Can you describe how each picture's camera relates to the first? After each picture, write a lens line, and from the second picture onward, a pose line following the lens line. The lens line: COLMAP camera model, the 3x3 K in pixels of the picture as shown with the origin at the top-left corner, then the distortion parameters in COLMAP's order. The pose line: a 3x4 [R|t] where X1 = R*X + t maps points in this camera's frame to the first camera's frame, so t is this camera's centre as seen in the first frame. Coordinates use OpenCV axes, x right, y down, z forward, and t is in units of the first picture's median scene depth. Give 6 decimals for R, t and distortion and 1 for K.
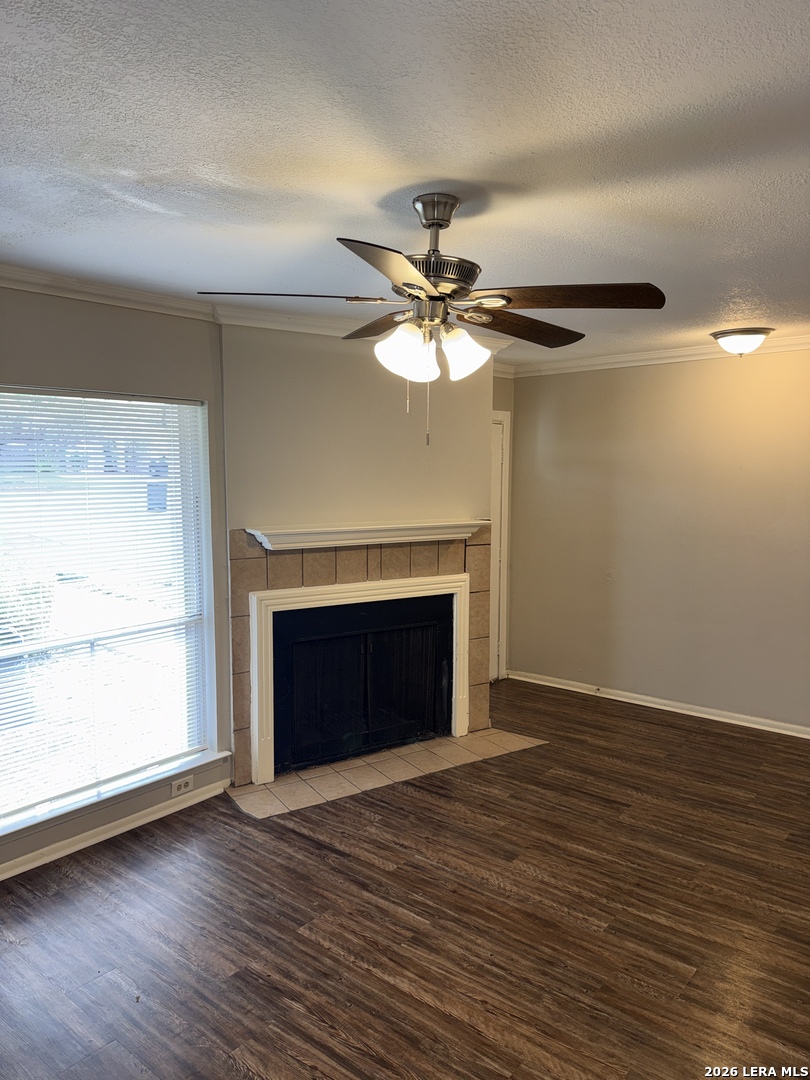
lens RADIAL K [[765.7, 0, 414.3], [0, 765.7, 542.5], [0, 0, 1]] dist [0.059784, -0.058495]
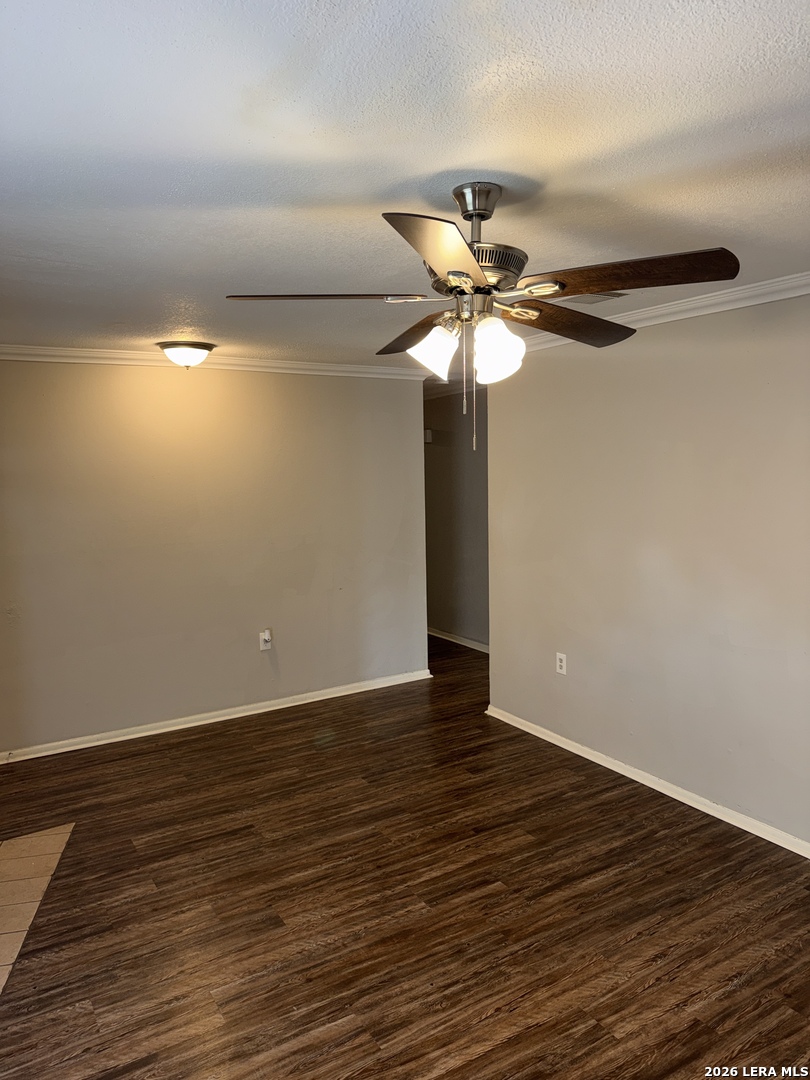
lens RADIAL K [[765.7, 0, 405.3], [0, 765.7, 539.9], [0, 0, 1]] dist [0.059784, -0.058495]
pose [[0.342216, -0.096962, 0.934605, -0.713023], [0.113564, 0.991638, 0.061296, -0.069876], [-0.932733, 0.085161, 0.350366, 0.614514]]
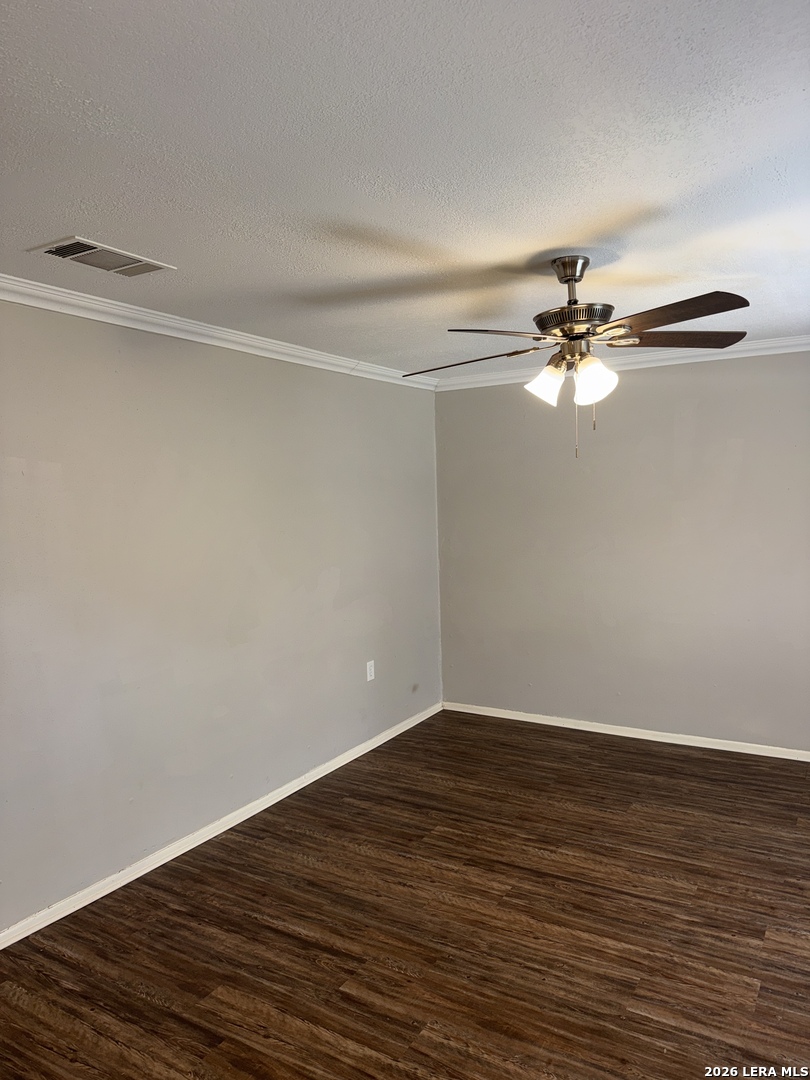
lens RADIAL K [[765.7, 0, 414.9], [0, 765.7, 545.5], [0, 0, 1]] dist [0.059784, -0.058495]
pose [[-0.989129, 0.033683, -0.143138, 0.359564], [0.010151, 0.986731, 0.162048, -0.152381], [0.146697, 0.158834, -0.976346, 1.739859]]
